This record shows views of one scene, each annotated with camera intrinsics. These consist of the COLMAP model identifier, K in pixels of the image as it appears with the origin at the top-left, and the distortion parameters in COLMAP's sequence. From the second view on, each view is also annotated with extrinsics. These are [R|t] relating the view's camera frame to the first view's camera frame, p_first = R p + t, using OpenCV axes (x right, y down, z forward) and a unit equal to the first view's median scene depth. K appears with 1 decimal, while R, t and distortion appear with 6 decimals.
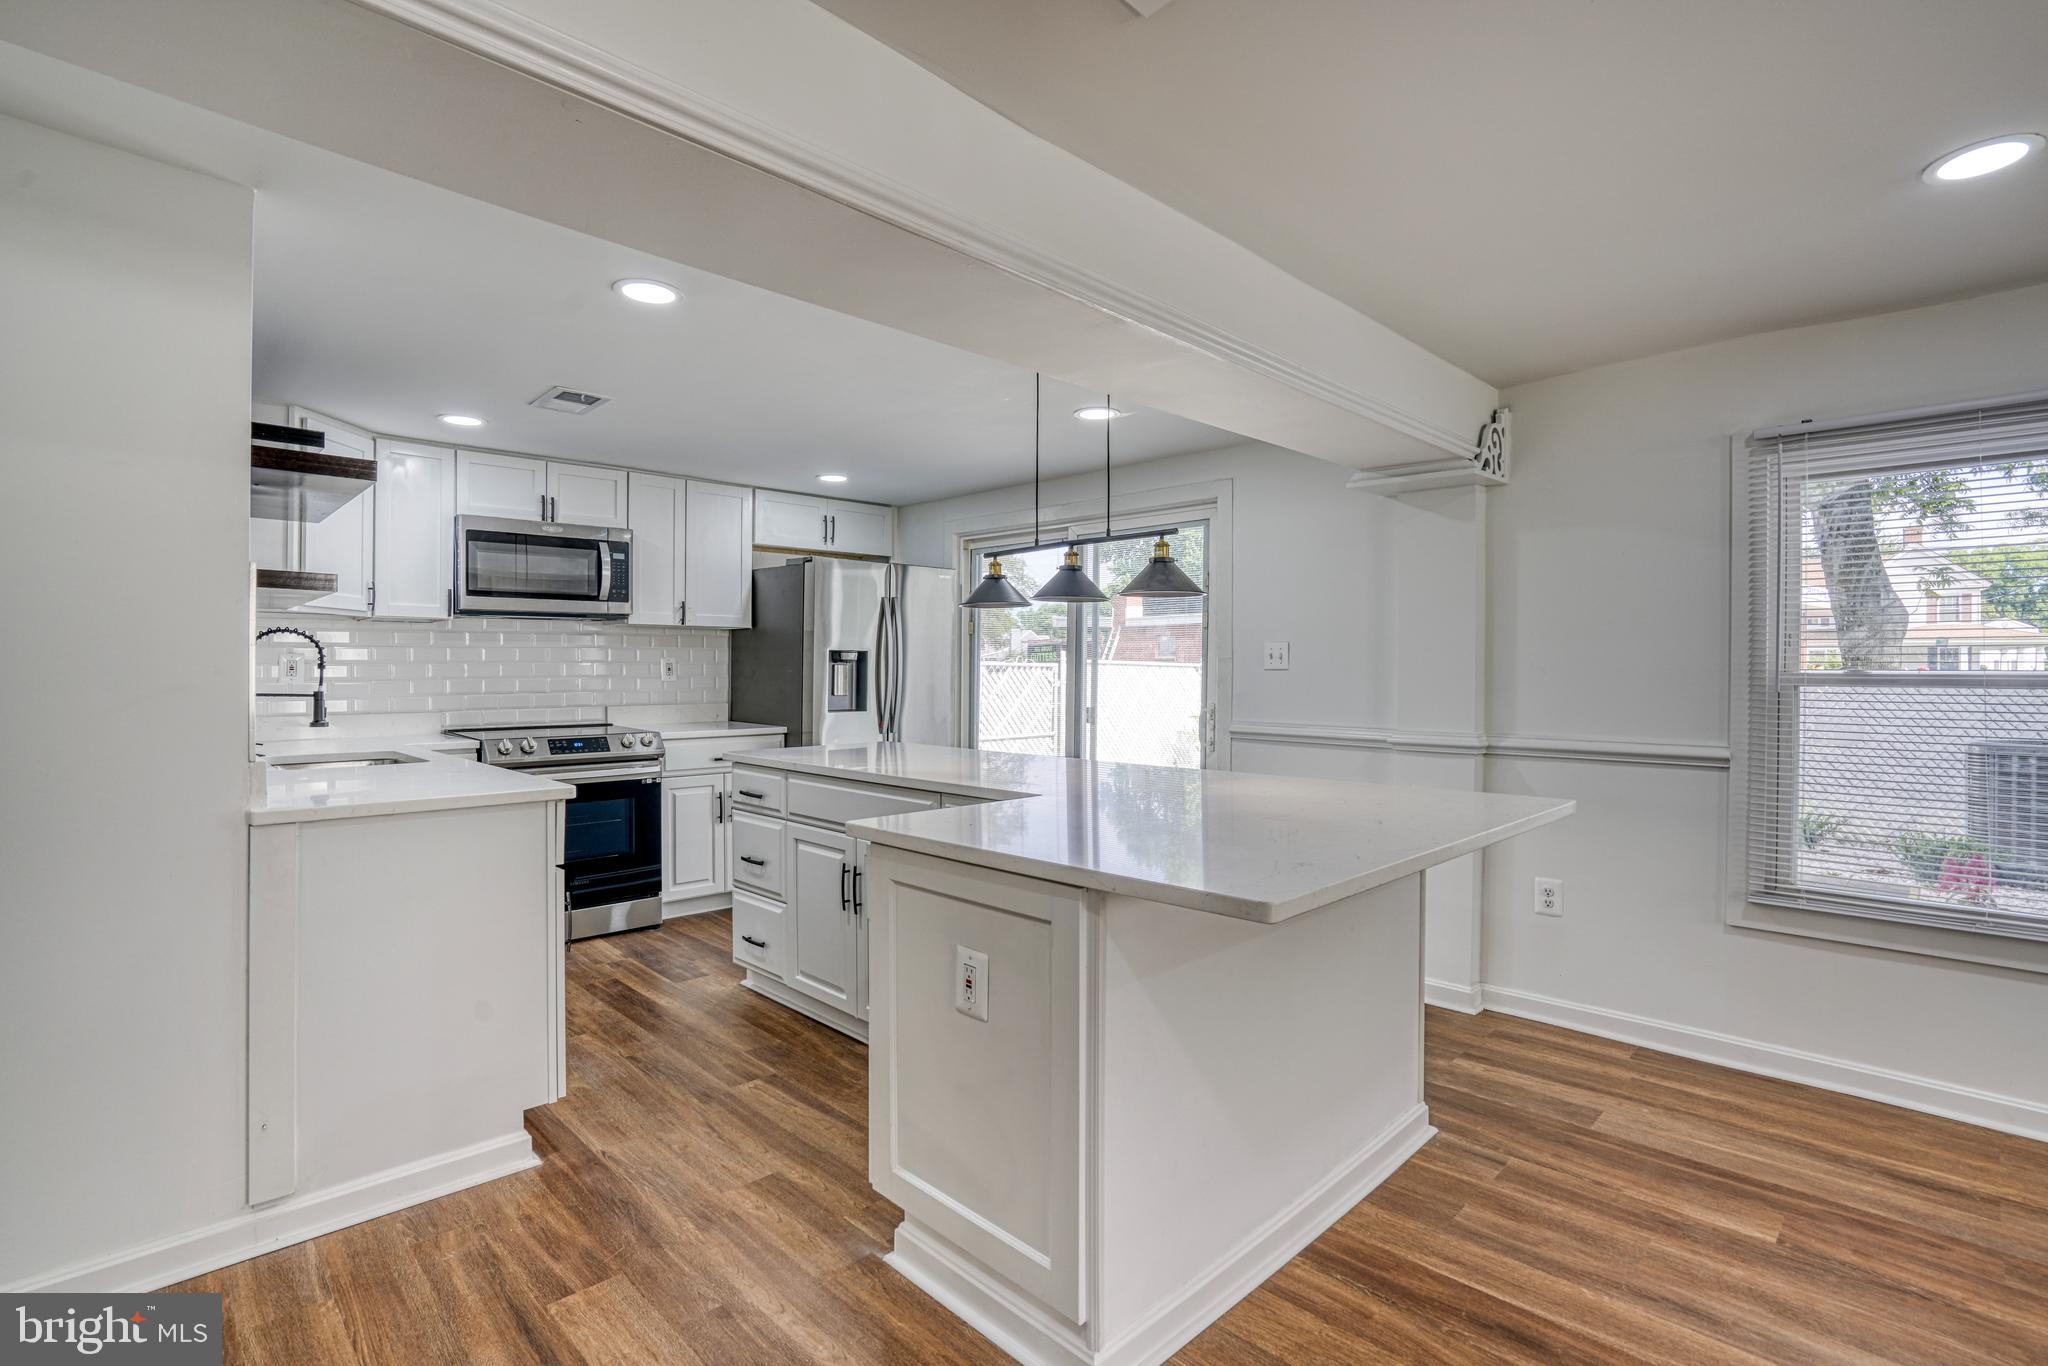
lens RADIAL K [[953.0, 0, 1020.5], [0, 953.0, 685.1], [0, 0, 1]] dist [-0.059183, 0.022237]
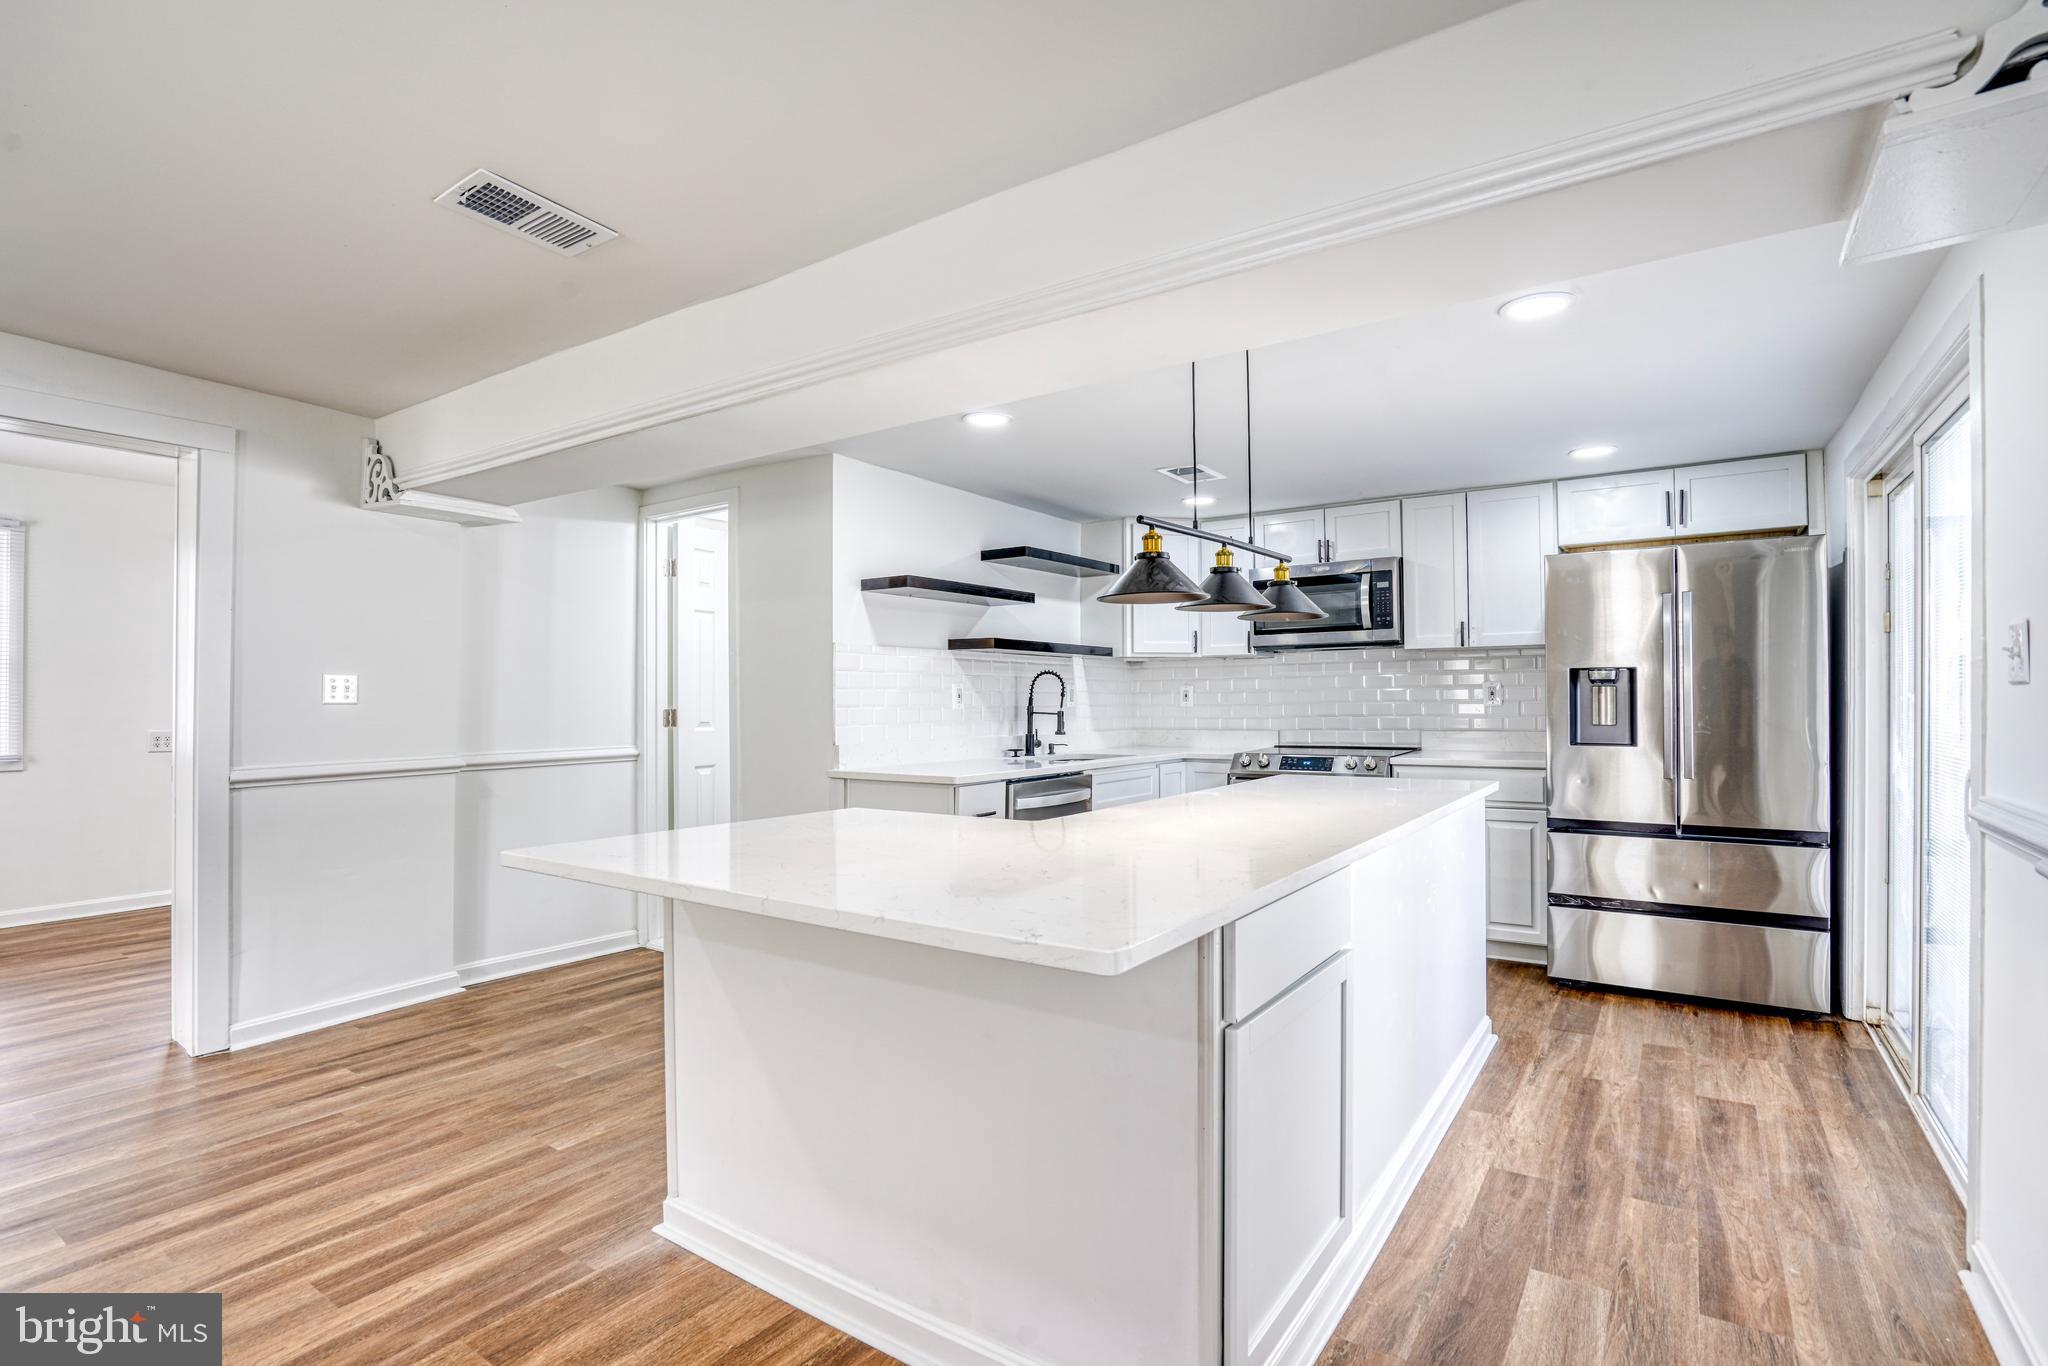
lens RADIAL K [[953.0, 0, 1020.5], [0, 953.0, 685.1], [0, 0, 1]] dist [-0.059183, 0.022237]
pose [[0.196622, -0.017153, -0.980329, 0.522359], [-0.008195, 0.999783, -0.019137, -0.004152], [0.980445, 0.011796, 0.196439, 0.425101]]
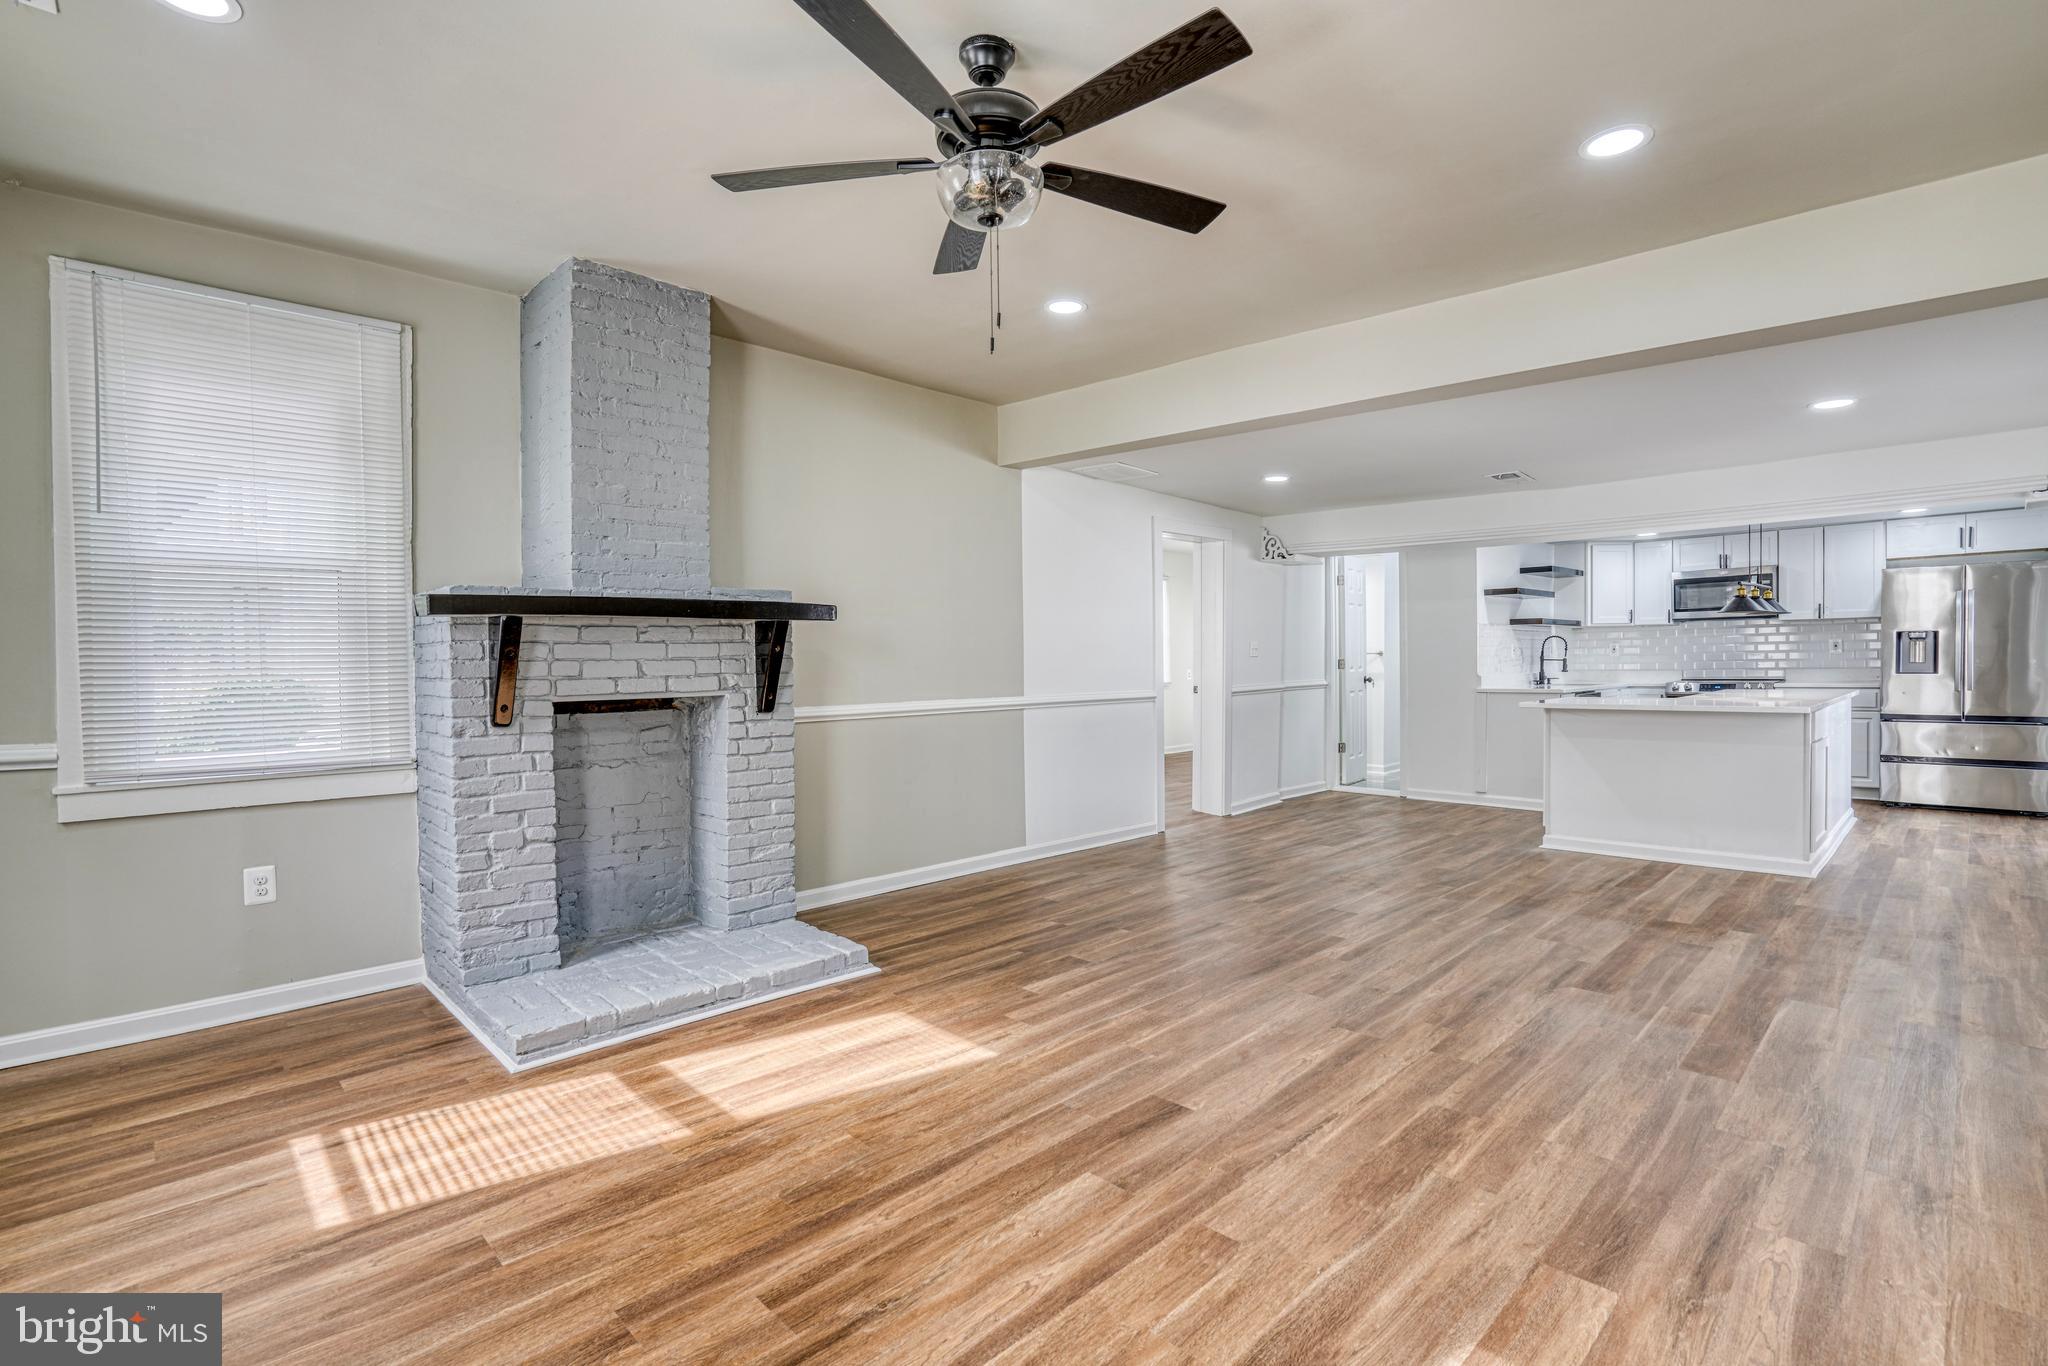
lens RADIAL K [[975.5, 0, 1017.5], [0, 975.5, 674.0], [0, 0, 1]] dist [-0.064713, 0.024436]
pose [[0.016666, 0.012245, -0.999786, 1.345382], [0.000805, 0.999925, 0.012260, 0.010859], [0.999861, -0.001009, 0.016654, -0.426828]]
